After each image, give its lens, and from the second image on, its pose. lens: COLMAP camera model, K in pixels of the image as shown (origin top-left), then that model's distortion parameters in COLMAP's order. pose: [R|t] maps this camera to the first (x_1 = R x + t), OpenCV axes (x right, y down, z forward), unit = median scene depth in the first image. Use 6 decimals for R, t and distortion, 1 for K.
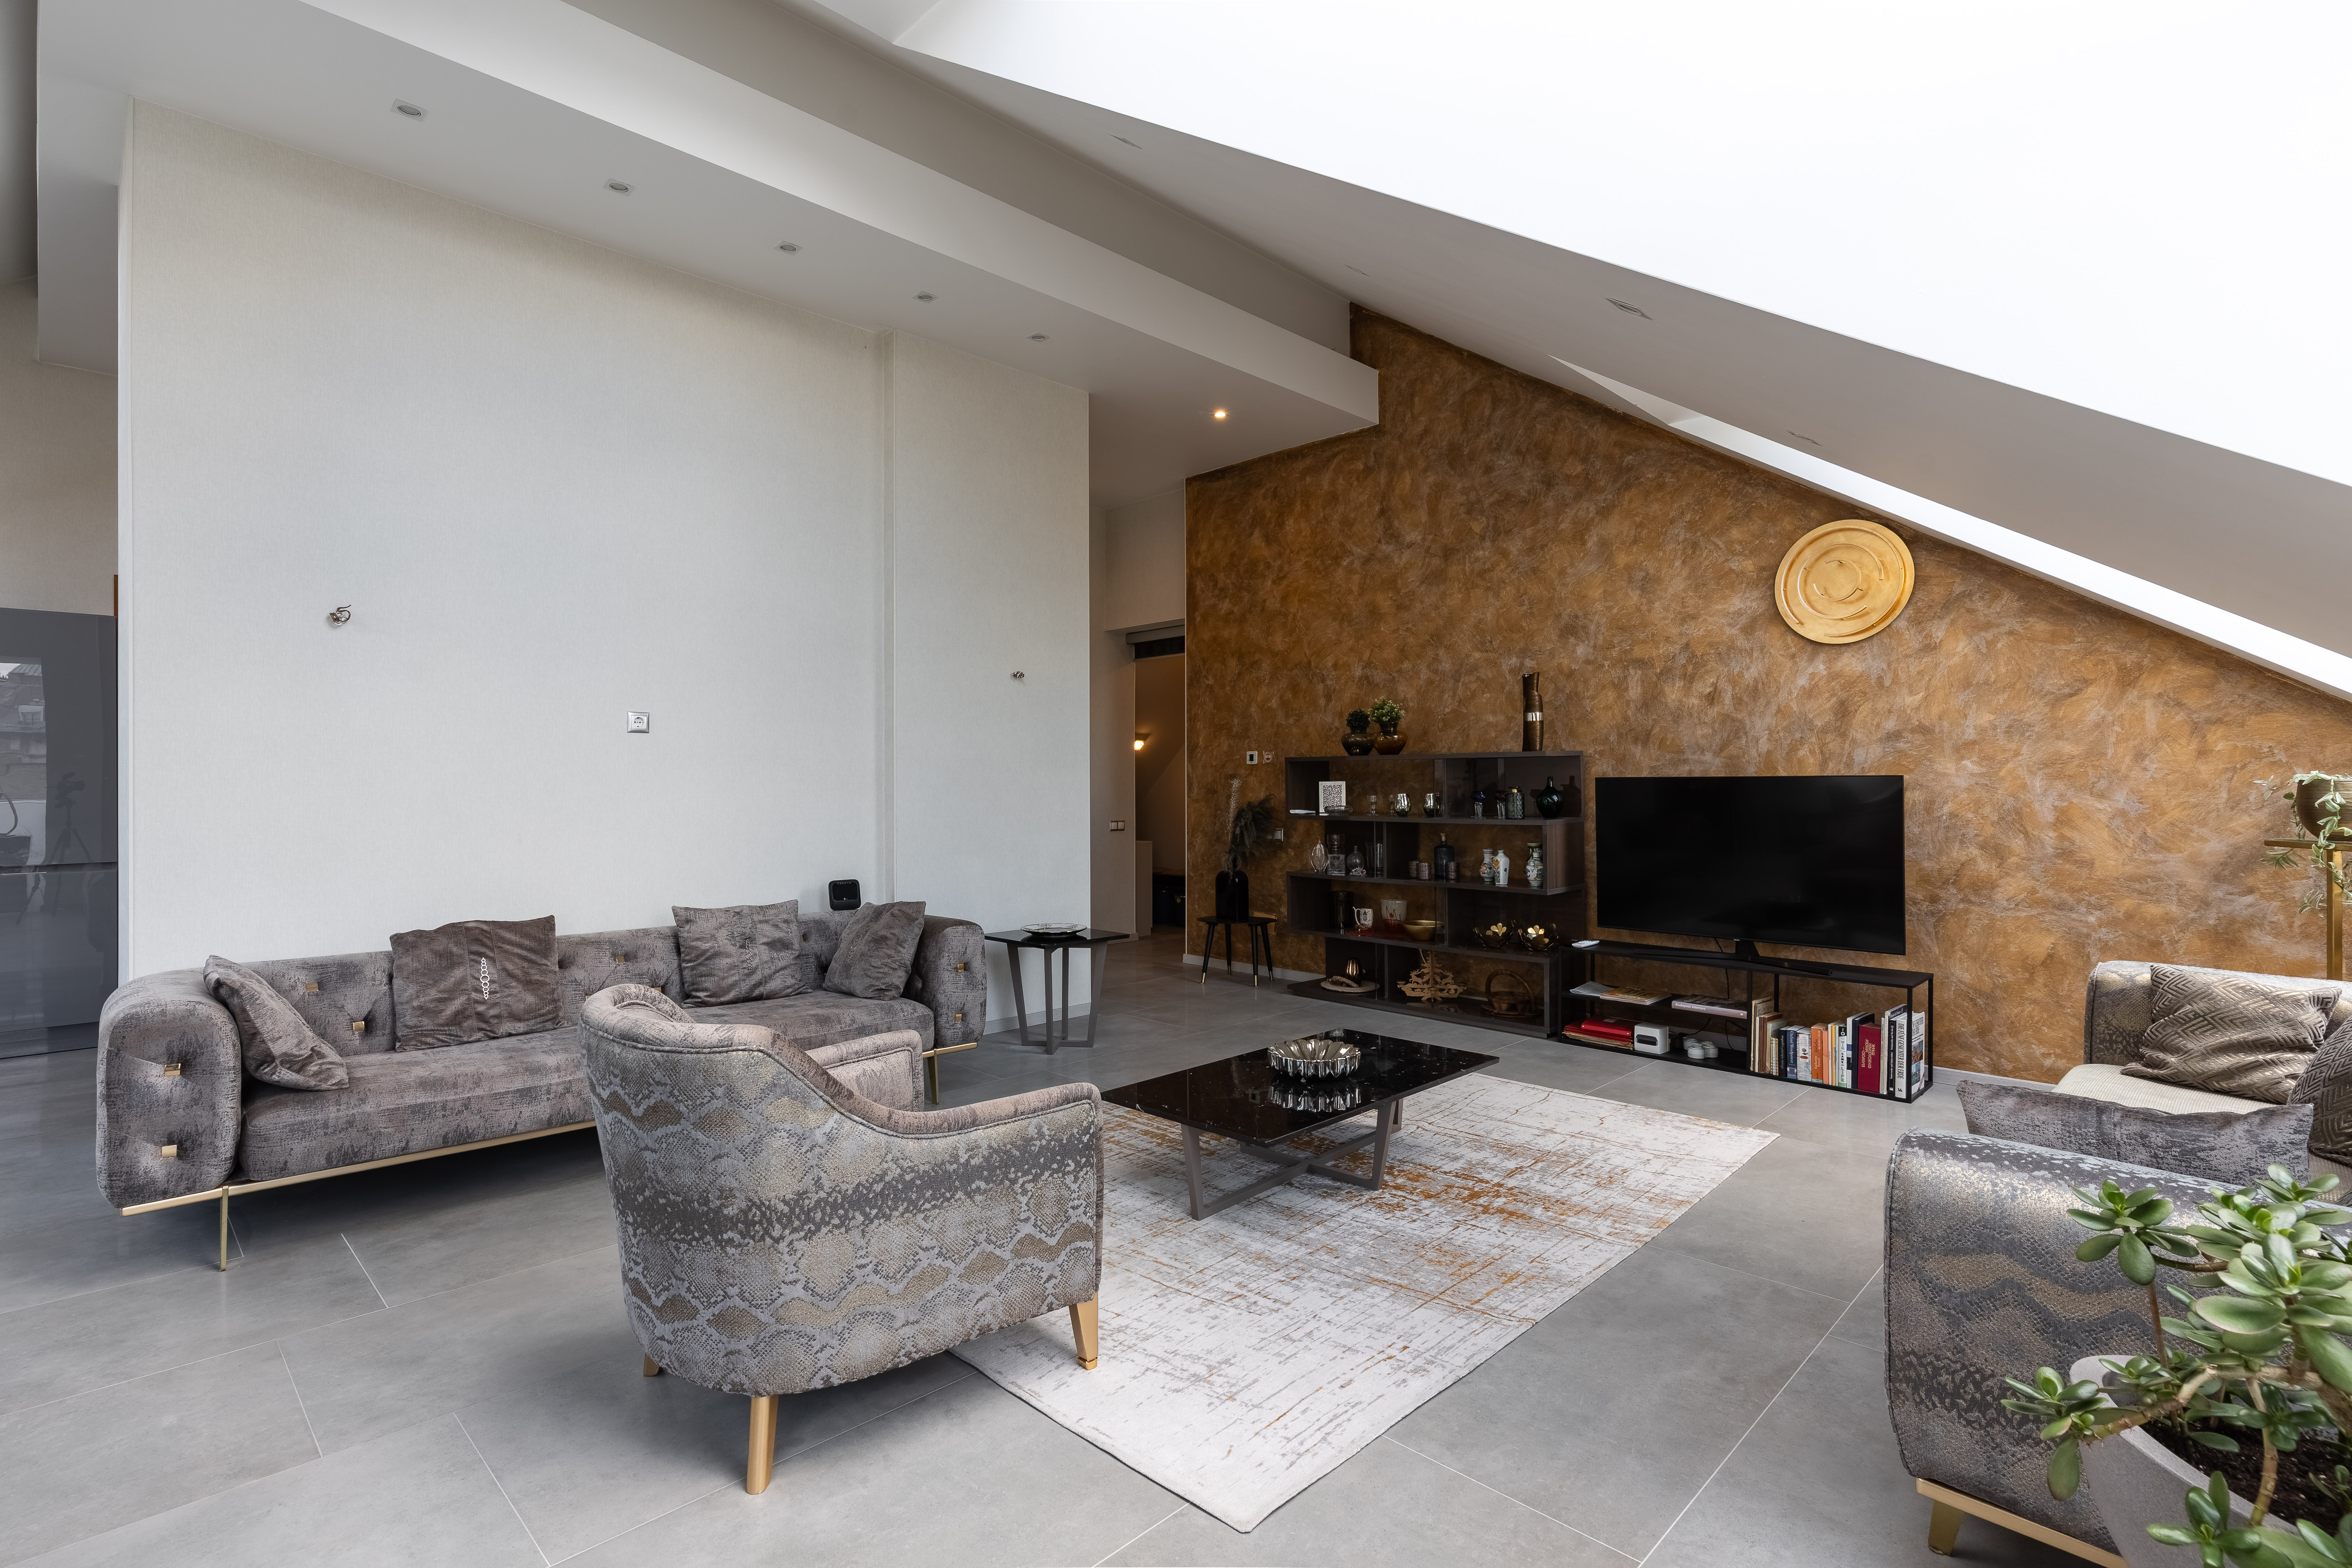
lens RADIAL K [[1107.0, 0, 1171.4], [0, 1107.0, 782.0], [0, 0, 1]] dist [-0.001823, 0.000425]
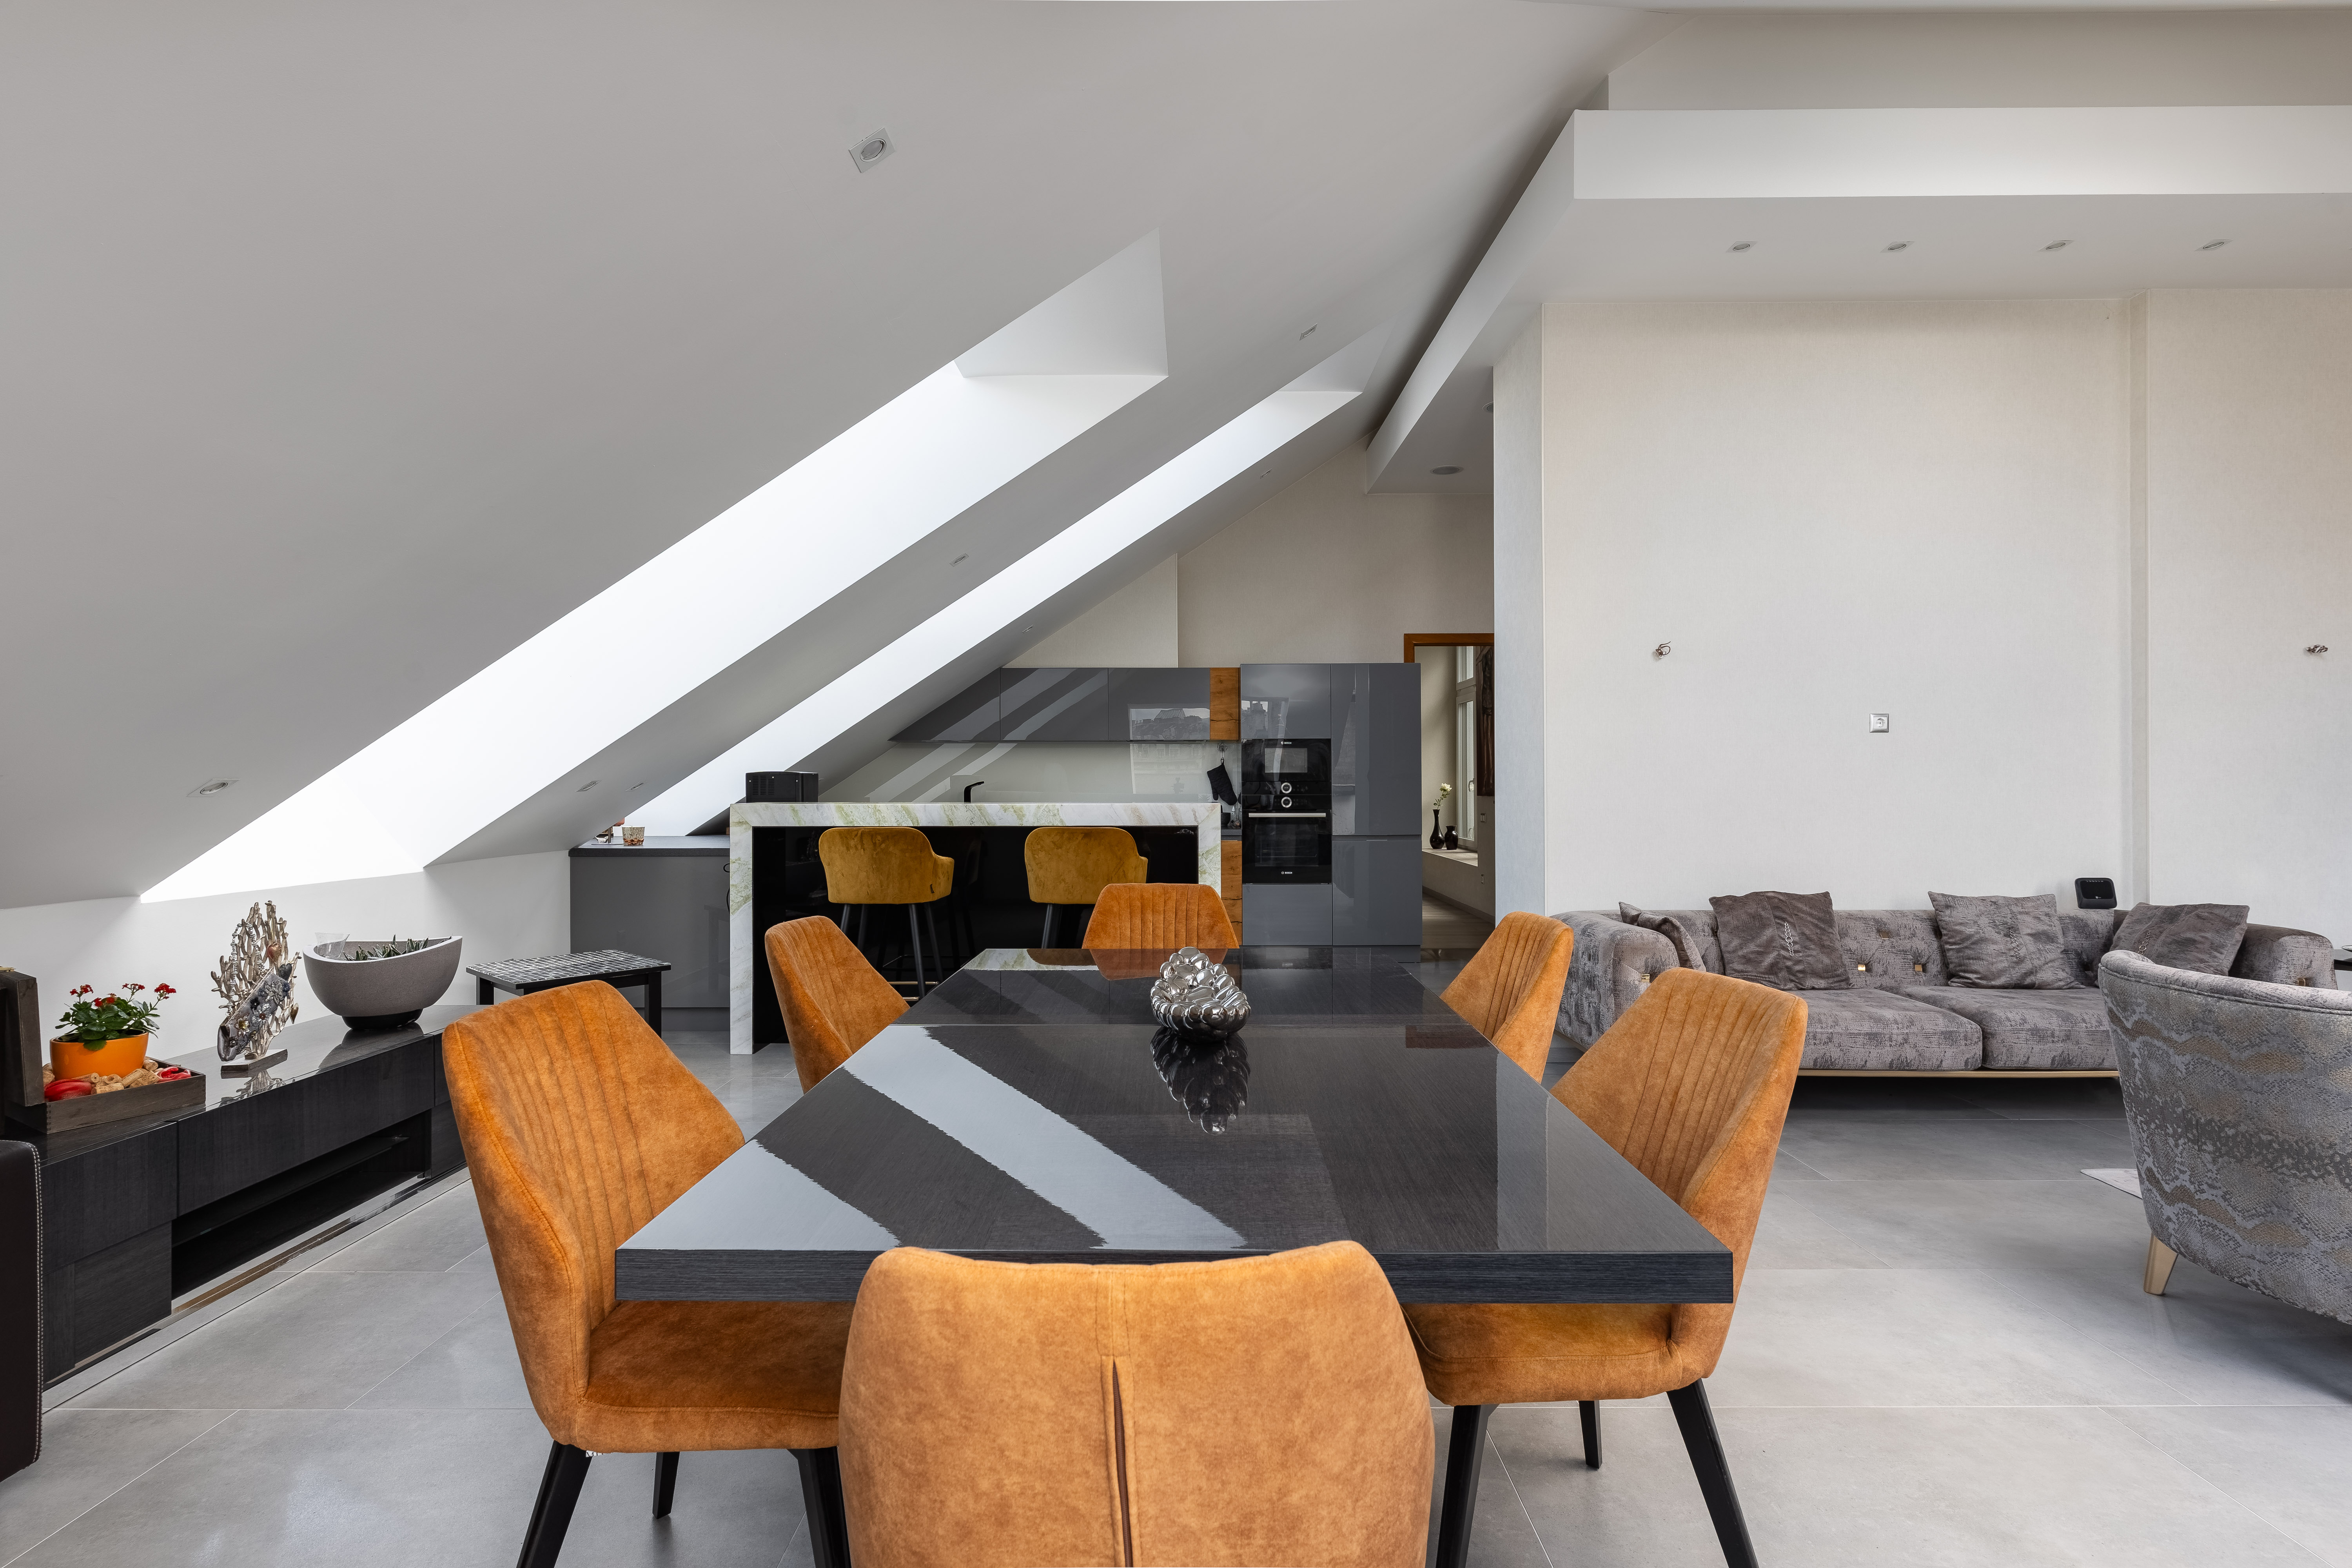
lens RADIAL K [[1107.0, 0, 1164.9], [0, 1107.0, 779.0], [0, 0, 1]] dist [-0.001823, 0.000425]
pose [[0.702251, -0.001683, -0.711928, -0.176748], [0.003369, 0.999994, 0.000959, -0.001556], [0.711922, -0.003072, 0.702252, -0.254492]]
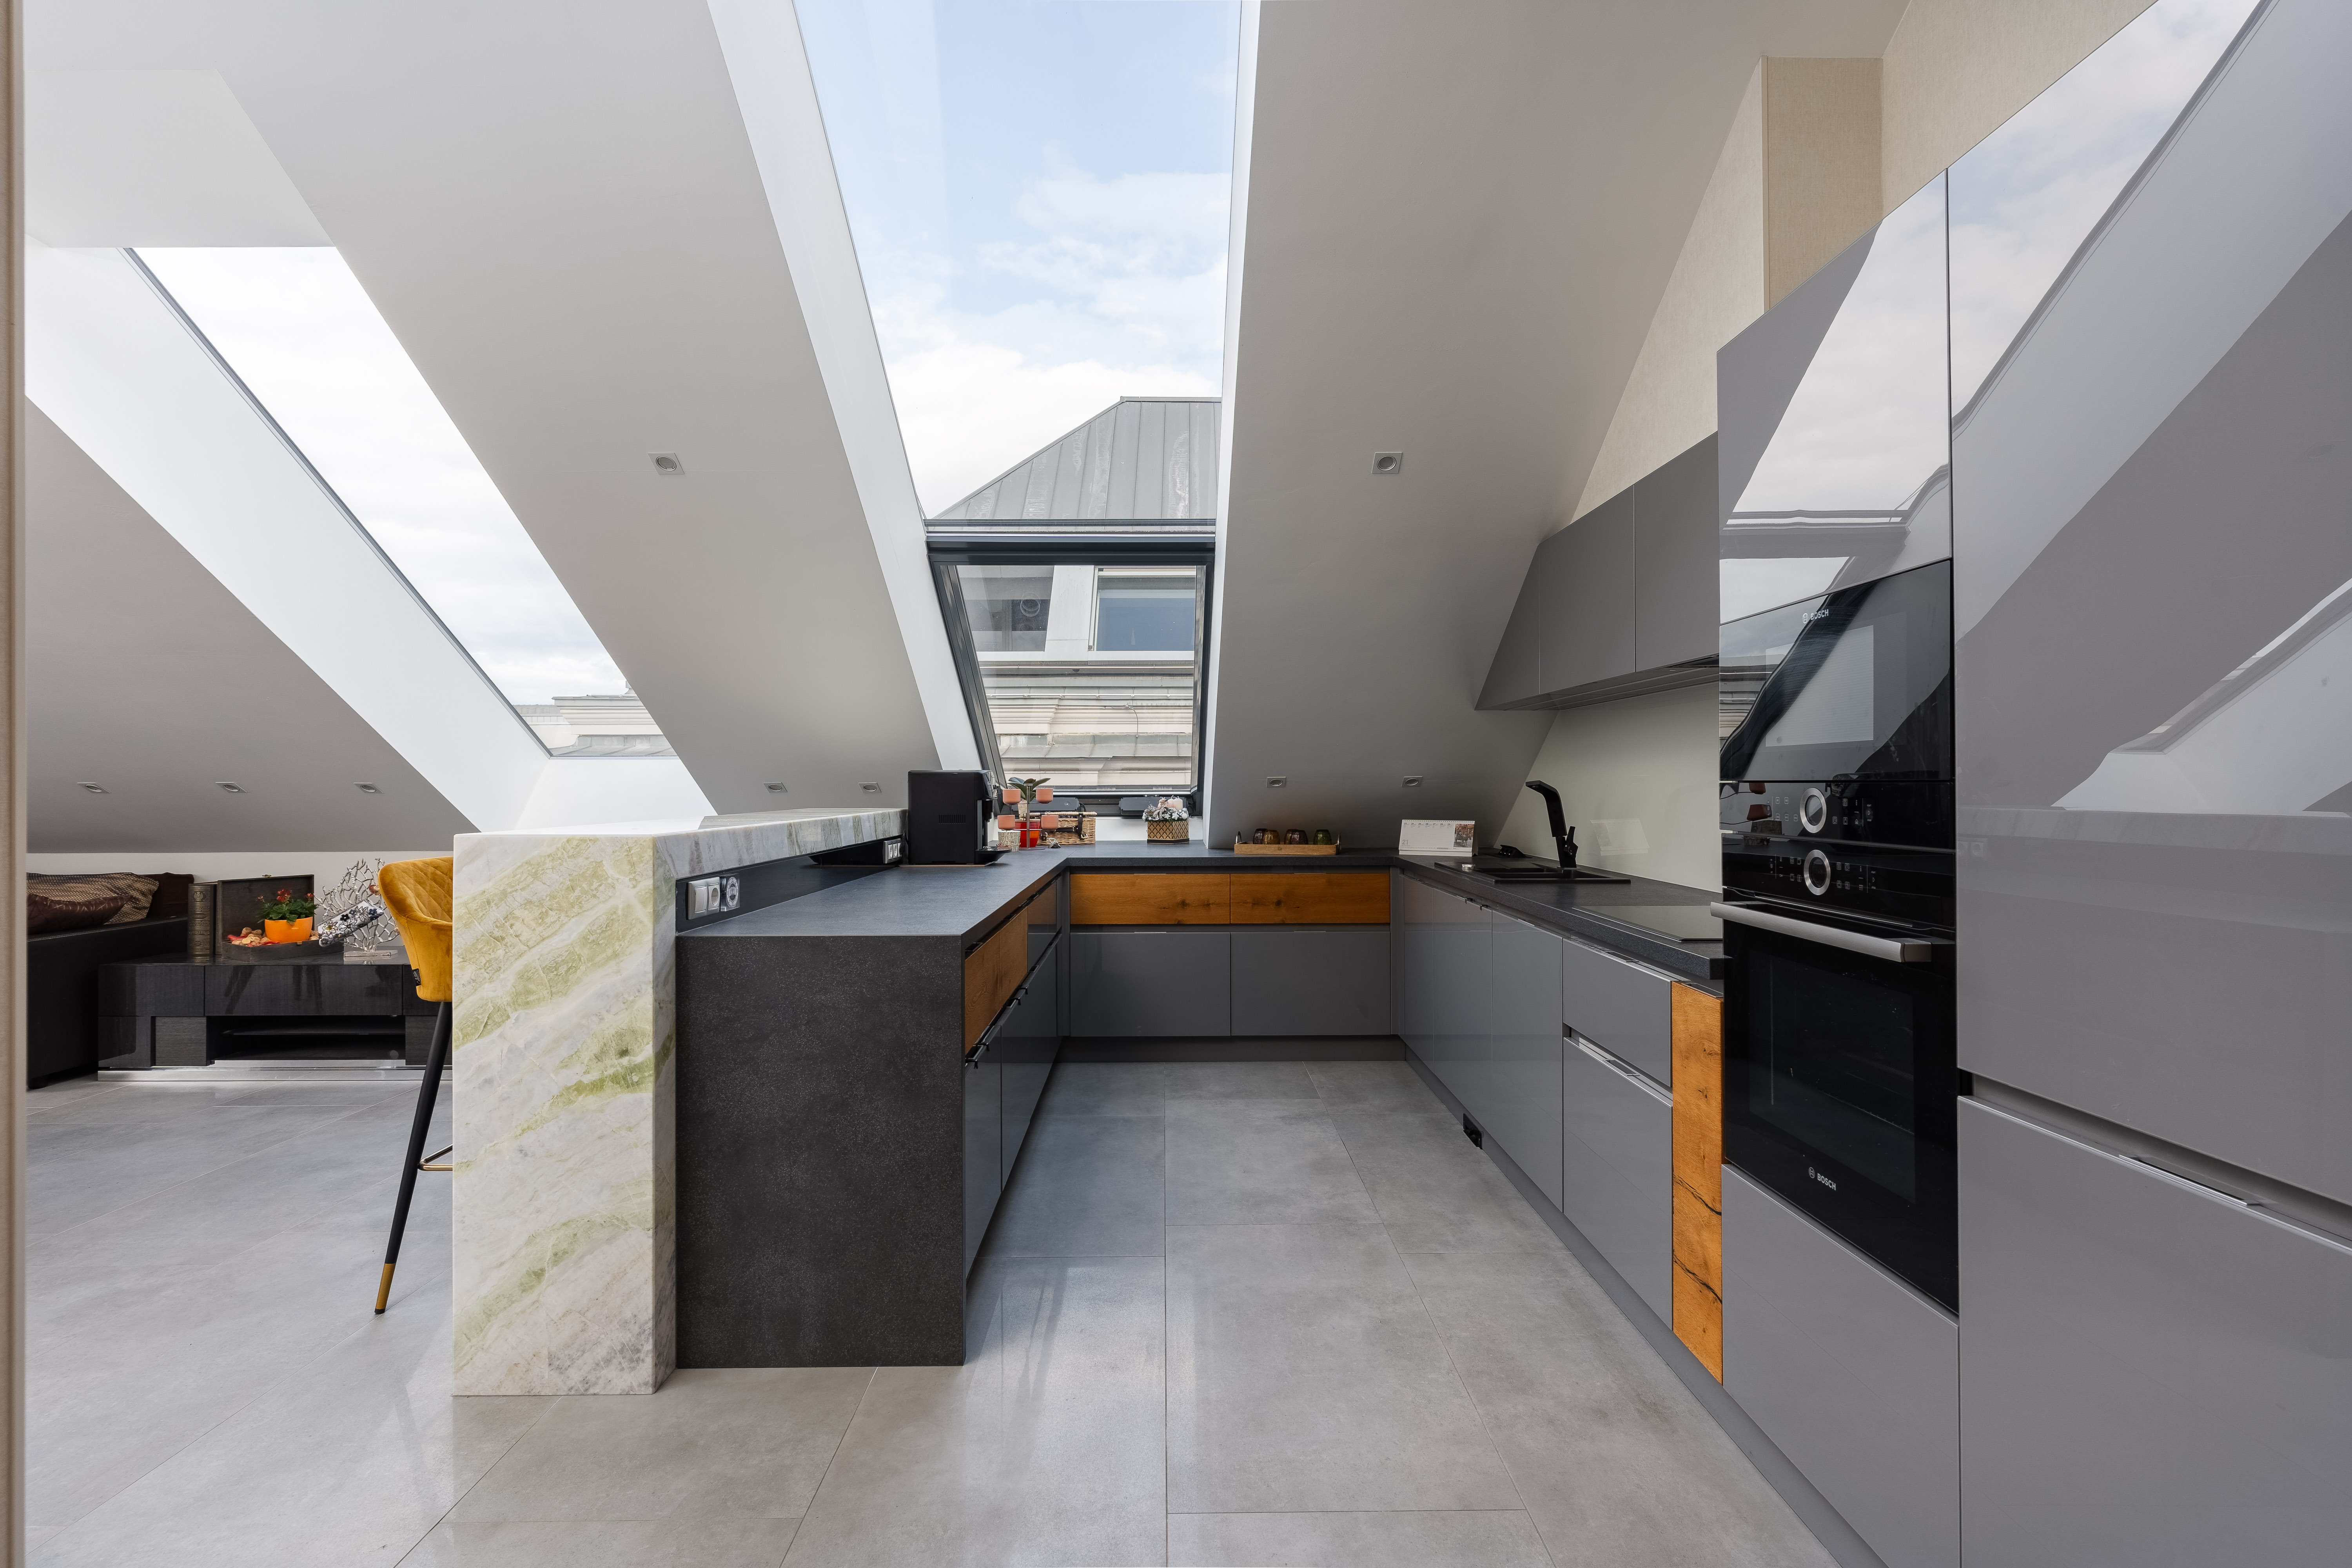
lens RADIAL K [[1107.0, 0, 1144.7], [0, 1107.0, 778.3], [0, 0, 1]] dist [-0.001823, 0.000425]
pose [[-0.704432, -0.000829, -0.709771, -0.752007], [0.005460, 0.999963, -0.006587, 0.003895], [0.709751, -0.008515, -0.704402, 1.039029]]
